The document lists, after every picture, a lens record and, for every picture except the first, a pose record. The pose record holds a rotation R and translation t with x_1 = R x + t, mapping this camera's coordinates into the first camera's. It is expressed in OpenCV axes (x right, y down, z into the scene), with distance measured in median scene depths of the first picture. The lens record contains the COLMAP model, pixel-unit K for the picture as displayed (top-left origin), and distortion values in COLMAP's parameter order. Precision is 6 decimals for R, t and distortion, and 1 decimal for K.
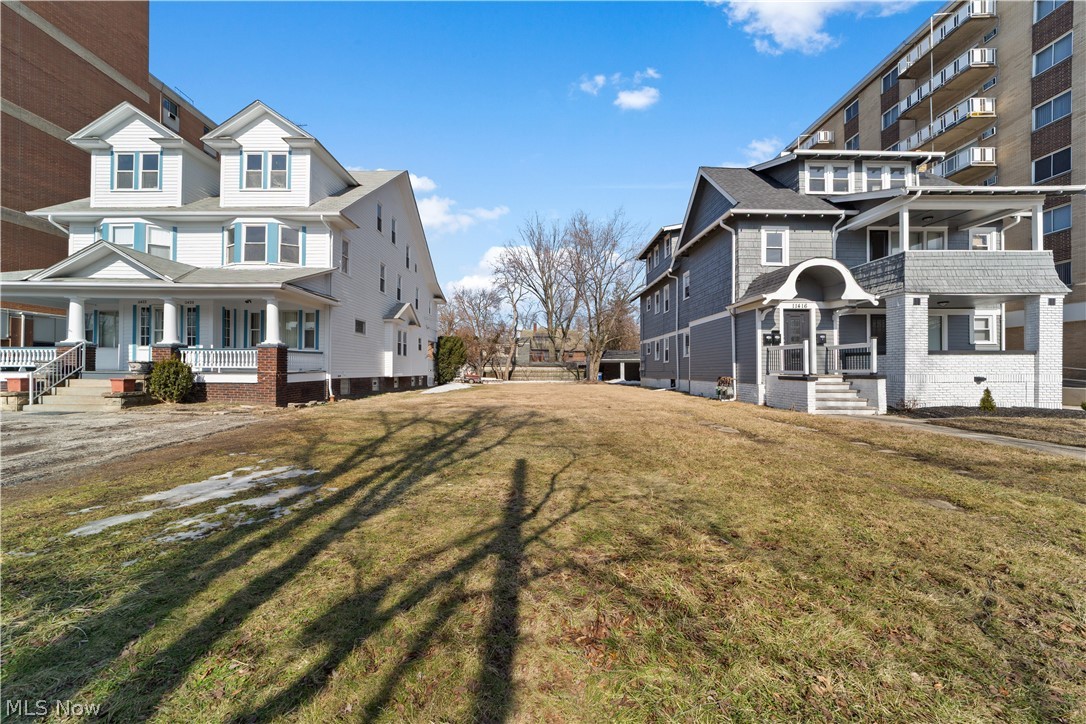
lens RADIAL K [[429.4, 0, 543.0], [0, 429.4, 362.0], [0, 0, 1]] dist [-0.017575, 0.008661]
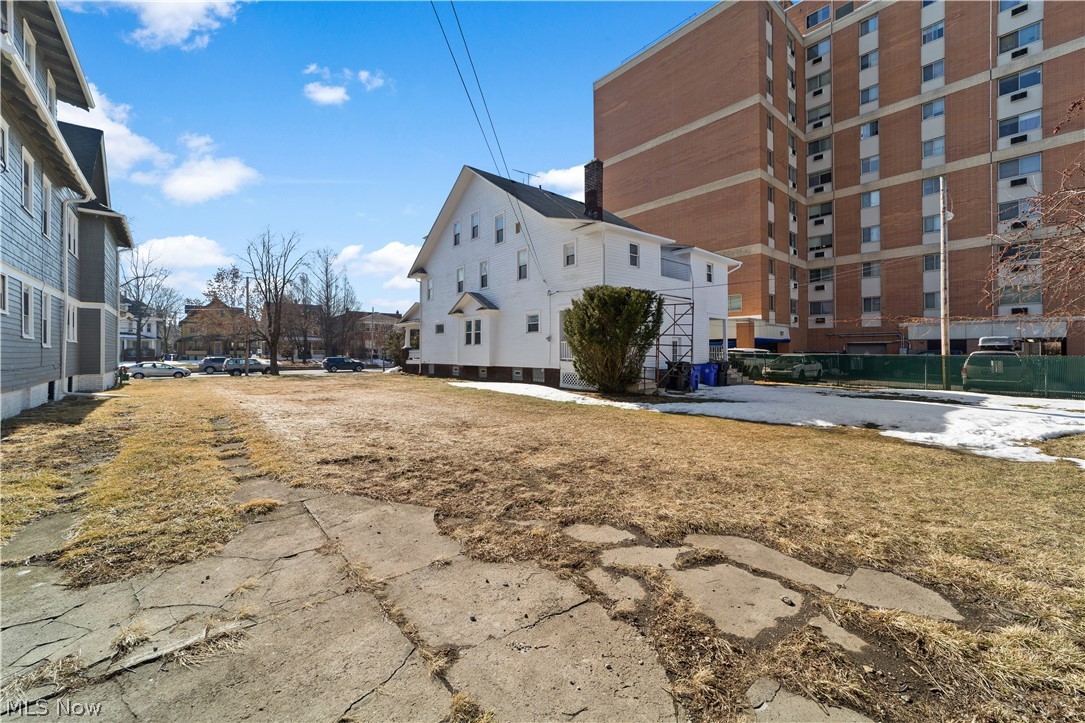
lens RADIAL K [[429.0, 0, 542.5], [0, 429.0, 361.5], [0, 0, 1]] dist [-0.017575, 0.008661]
pose [[-0.747335, 0.012829, -0.664324, 0.320550], [0.015645, 0.999876, 0.001709, 0.038638], [0.664263, -0.009116, -0.747443, 2.750798]]
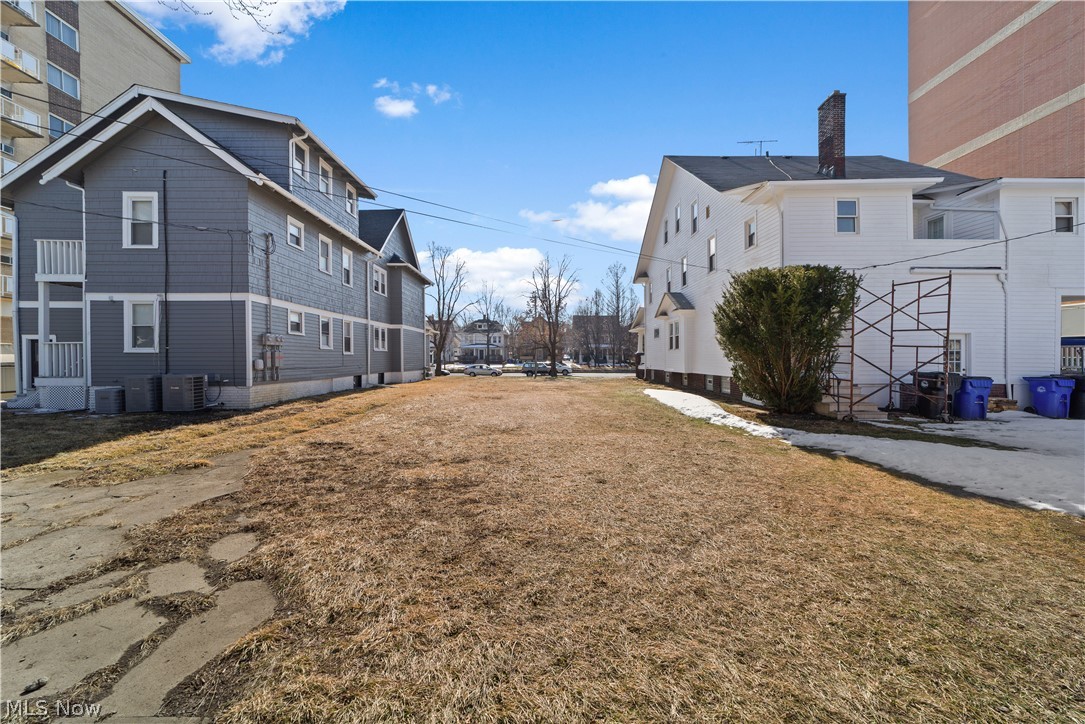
lens RADIAL K [[427.9, 0, 542.5], [0, 427.9, 362.0], [0, 0, 1]] dist [-0.015775, 0.008909]
pose [[-0.999847, -0.001162, -0.017448, -0.045753], [-0.000903, 0.999889, -0.014860, 0.040295], [0.017464, -0.014842, -0.999737, 2.828366]]
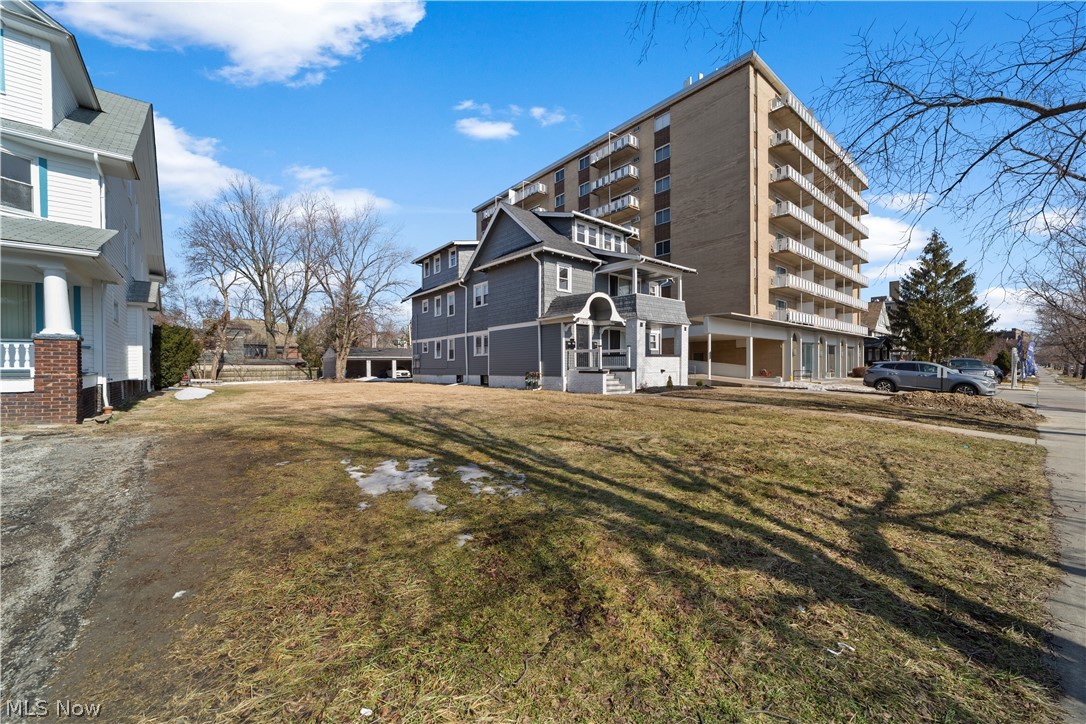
lens RADIAL K [[428.3, 0, 543.0], [0, 428.3, 362.0], [0, 0, 1]] dist [-0.015775, 0.008909]
pose [[0.763428, -0.001000, 0.645892, -0.404726], [-0.003230, 0.999980, 0.005366, -0.003175], [-0.645885, -0.006183, 0.763410, -0.022689]]
